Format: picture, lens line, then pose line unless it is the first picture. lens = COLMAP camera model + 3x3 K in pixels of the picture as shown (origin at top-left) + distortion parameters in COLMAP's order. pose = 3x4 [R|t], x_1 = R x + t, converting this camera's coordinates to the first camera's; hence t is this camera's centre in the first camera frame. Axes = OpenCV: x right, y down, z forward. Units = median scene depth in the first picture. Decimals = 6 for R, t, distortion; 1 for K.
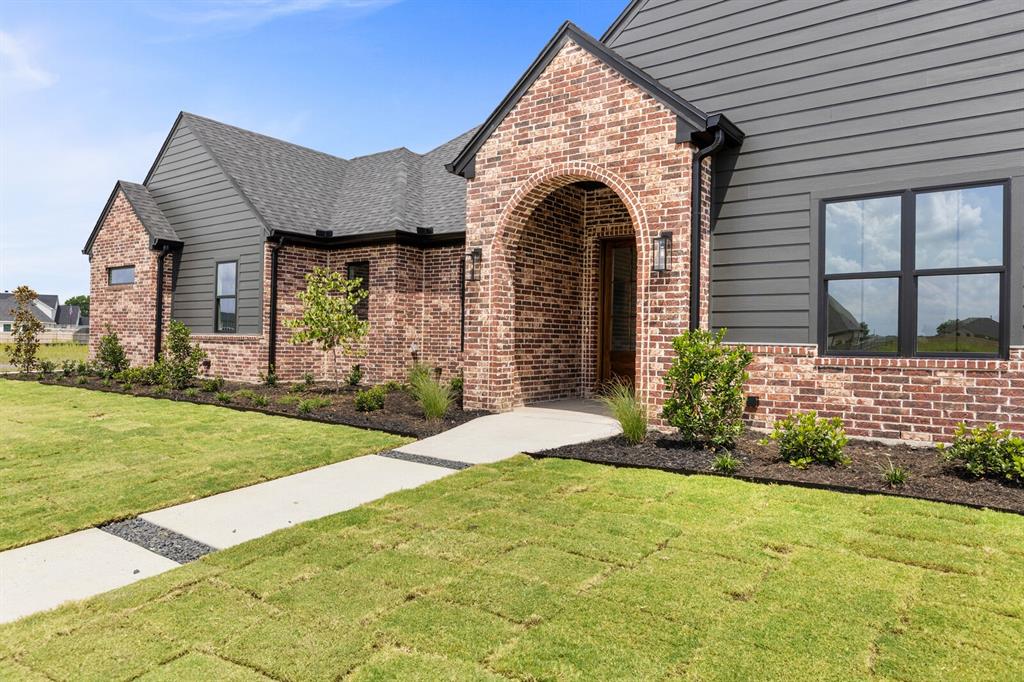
lens RADIAL K [[666.7, 0, 516.1], [0, 666.7, 339.9], [0, 0, 1]] dist [-0.005171, -0.002139]
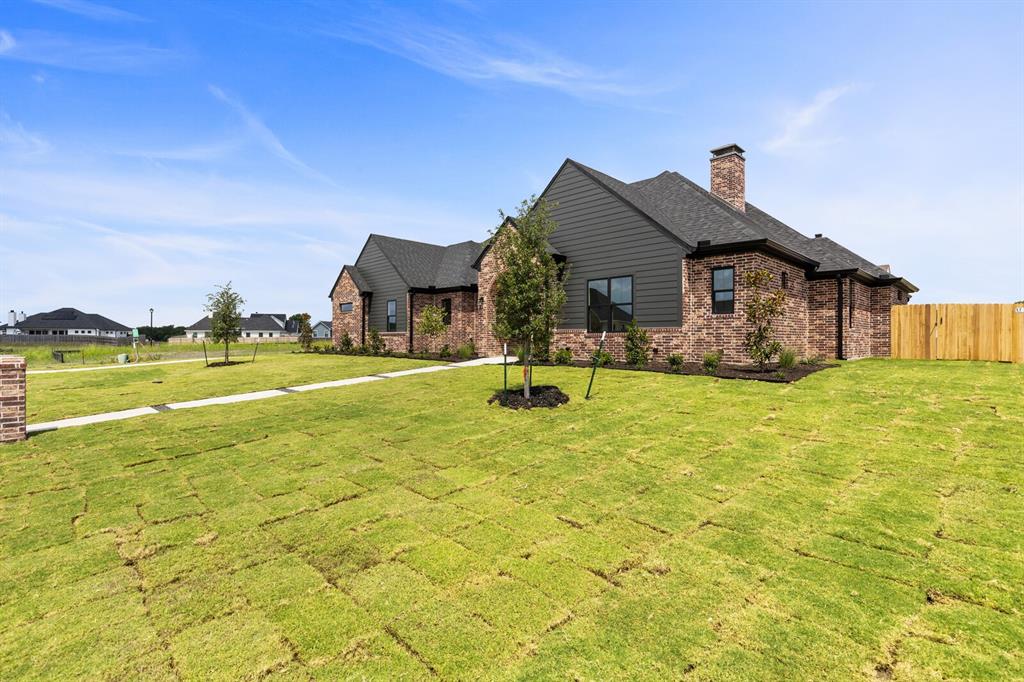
lens RADIAL K [[459.6, 0, 513.0], [0, 459.6, 345.1], [0, 0, 1]] dist [0.003674, 0.000497]
pose [[0.989903, -0.014965, -0.140956, 0.212147], [0.017204, 0.999744, 0.014681, 0.021031], [0.140700, -0.016958, 0.989907, -0.540479]]
